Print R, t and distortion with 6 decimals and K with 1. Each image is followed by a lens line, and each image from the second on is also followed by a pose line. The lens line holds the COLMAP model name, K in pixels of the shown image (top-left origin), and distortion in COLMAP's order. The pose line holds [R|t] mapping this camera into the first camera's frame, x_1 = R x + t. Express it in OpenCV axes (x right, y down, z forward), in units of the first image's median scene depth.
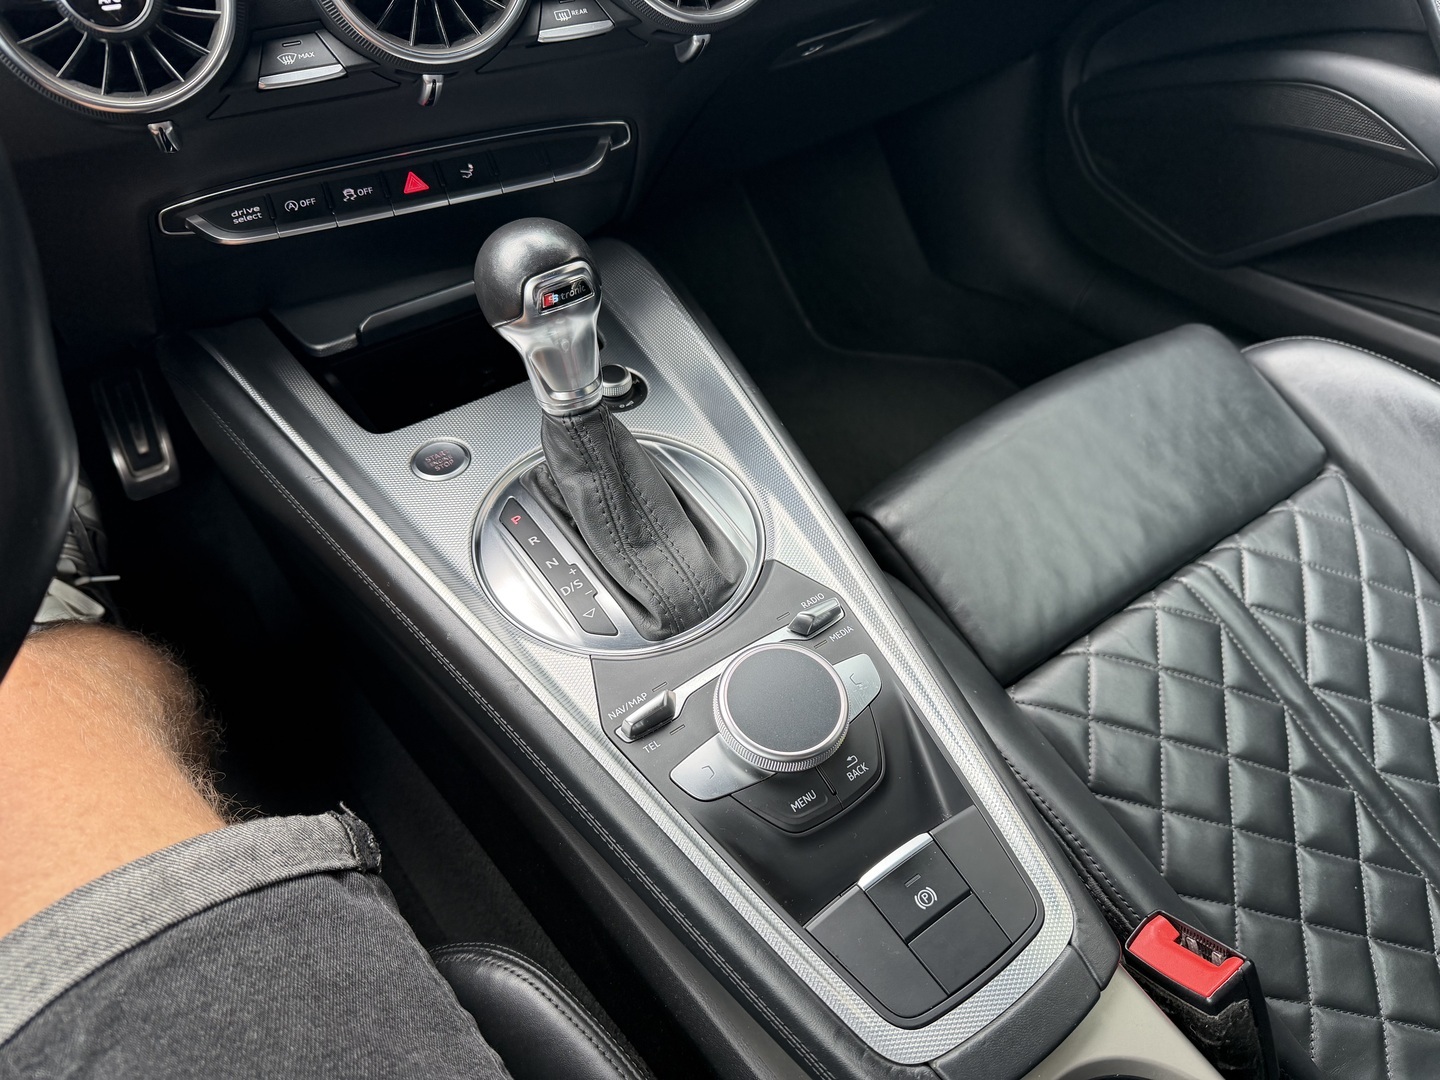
lens RADIAL K [[1029.2, 0, 720.0], [0, 1029.2, 540.0], [0, 0, 1]] dist [-0.000467, -0.030106]
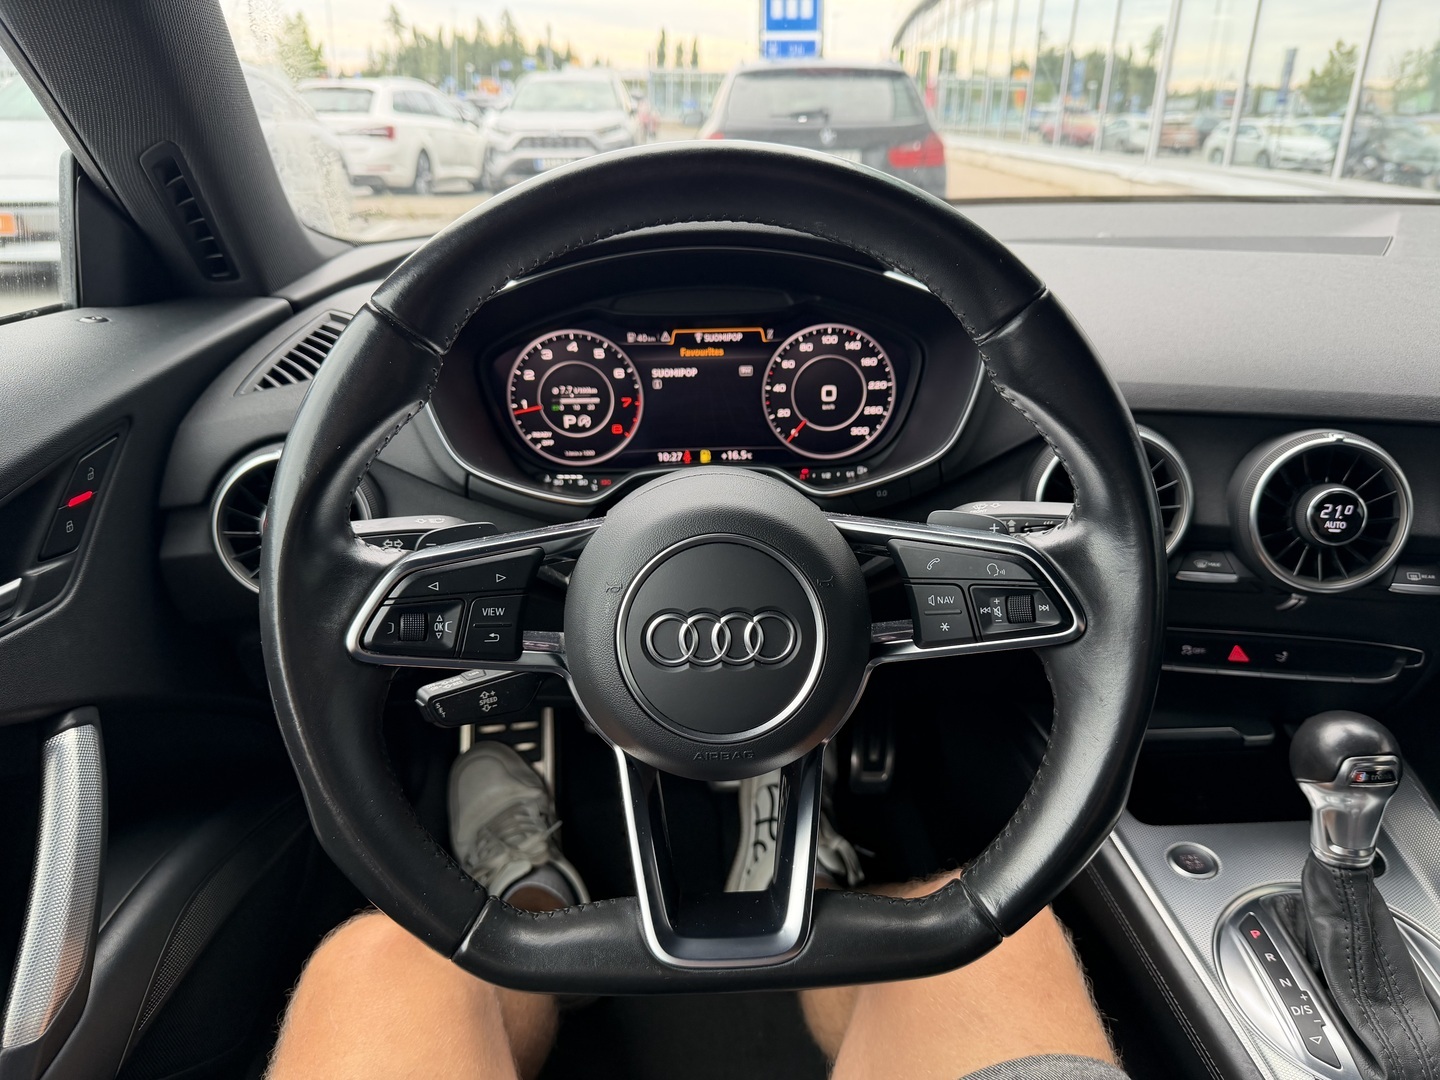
lens RADIAL K [[1036.4, 0, 720.0], [0, 1036.4, 540.0], [0, 0, 1]] dist [0.003738, -0.006055]
pose [[0.840512, 0.220412, -0.494932, -0.229770], [-0.382481, 0.888391, -0.253908, 0.120906], [0.383728, 0.402715, 0.831007, -0.437931]]
